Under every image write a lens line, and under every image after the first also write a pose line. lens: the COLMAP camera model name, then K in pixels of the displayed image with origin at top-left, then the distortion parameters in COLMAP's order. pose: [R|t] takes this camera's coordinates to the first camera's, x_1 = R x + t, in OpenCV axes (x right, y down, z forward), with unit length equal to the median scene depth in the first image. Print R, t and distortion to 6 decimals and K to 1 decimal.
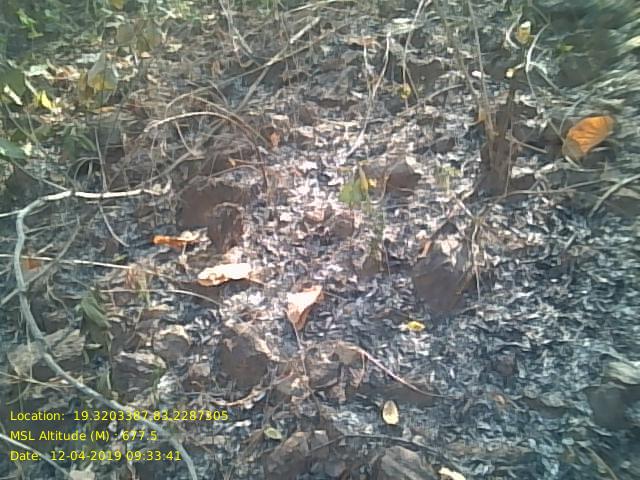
lens RADIAL K [[495.1, 0, 320.0], [0, 495.1, 240.0], [0, 0, 1]] dist [0.000340, -0.058598]
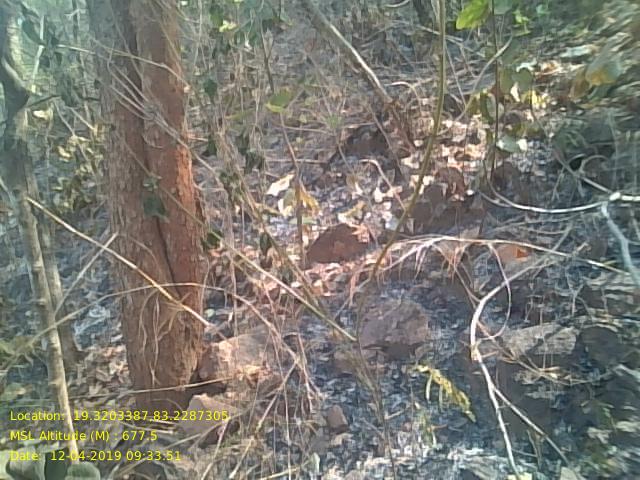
lens RADIAL K [[495.1, 0, 320.0], [0, 495.1, 240.0], [0, 0, 1]] dist [0.000340, -0.058598]
pose [[0.705262, 0.158350, -0.691036, -0.194177], [-0.146569, 0.986245, 0.076409, 0.002970], [0.693630, 0.047396, 0.718770, -0.084274]]
